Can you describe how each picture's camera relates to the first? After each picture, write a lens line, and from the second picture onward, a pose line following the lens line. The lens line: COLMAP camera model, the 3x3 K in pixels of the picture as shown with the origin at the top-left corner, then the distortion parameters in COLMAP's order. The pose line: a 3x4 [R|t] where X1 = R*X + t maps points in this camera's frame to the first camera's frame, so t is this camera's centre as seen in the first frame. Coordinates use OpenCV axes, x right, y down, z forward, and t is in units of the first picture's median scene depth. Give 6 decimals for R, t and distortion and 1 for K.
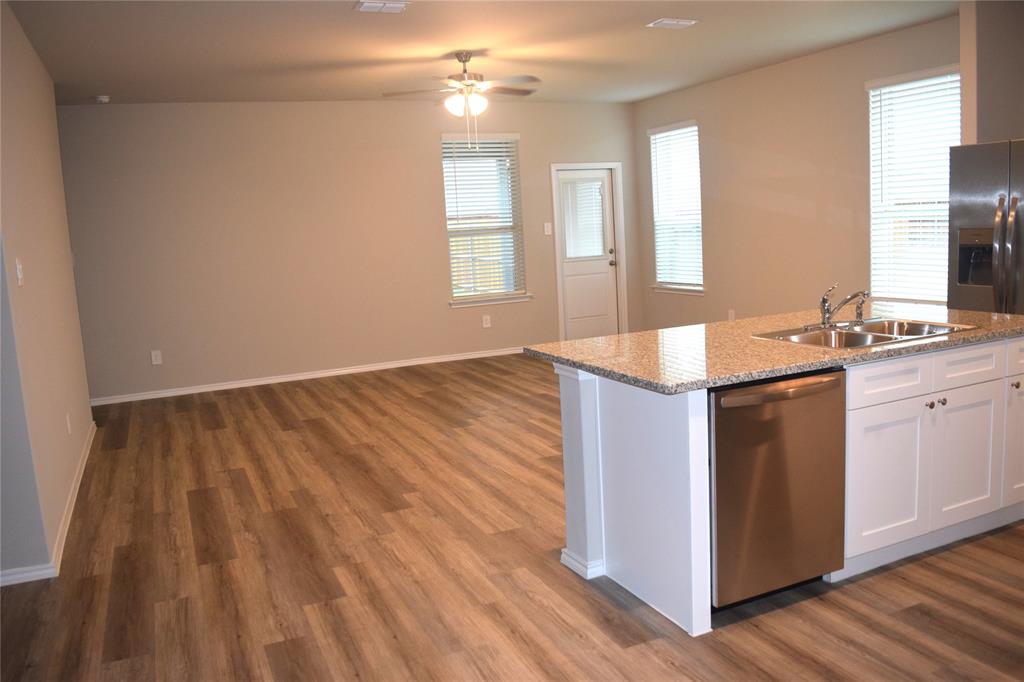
lens RADIAL K [[821.2, 0, 512.0], [0, 821.2, 341.0], [0, 0, 1]] dist [-0.064711, 0.003081]
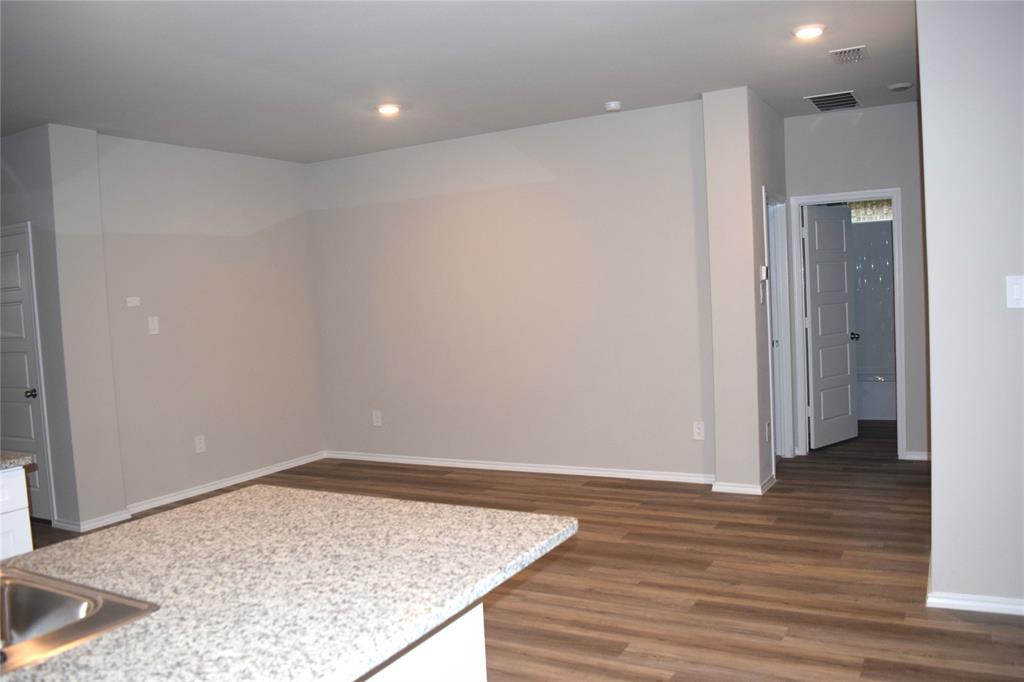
lens RADIAL K [[821.2, 0, 512.0], [0, 821.2, 341.0], [0, 0, 1]] dist [-0.064711, 0.003081]
pose [[-0.790220, 0.139160, -0.596814, 0.424577], [0.013414, 0.977571, 0.210181, -0.268737], [0.612677, 0.158084, -0.774362, 1.603275]]
